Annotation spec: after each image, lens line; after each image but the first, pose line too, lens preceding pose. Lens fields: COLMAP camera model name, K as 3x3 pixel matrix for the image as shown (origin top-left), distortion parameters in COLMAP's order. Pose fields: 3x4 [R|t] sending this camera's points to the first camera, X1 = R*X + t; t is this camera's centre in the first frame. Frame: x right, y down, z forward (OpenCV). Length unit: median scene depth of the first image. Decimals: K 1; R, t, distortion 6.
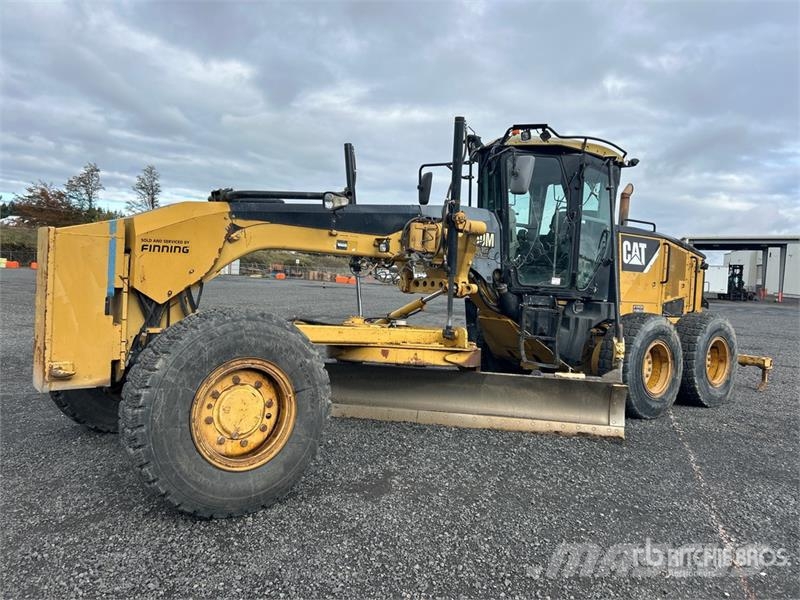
lens RADIAL K [[623.9, 0, 402.6], [0, 623.9, 302.8], [0, 0, 1]] dist [0.059004, -0.071015]
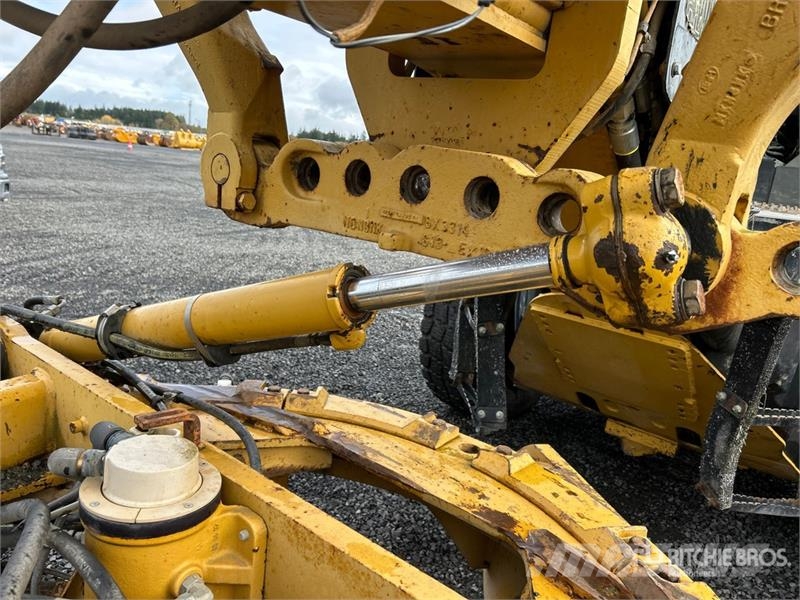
lens RADIAL K [[623.9, 0, 402.6], [0, 623.9, 302.8], [0, 0, 1]] dist [0.059004, -0.071015]
pose [[0.980681, 0.023698, 0.194171, 0.019430], [-0.062189, 0.978905, 0.194619, -0.035583], [-0.185463, -0.202935, 0.961468, 0.968059]]
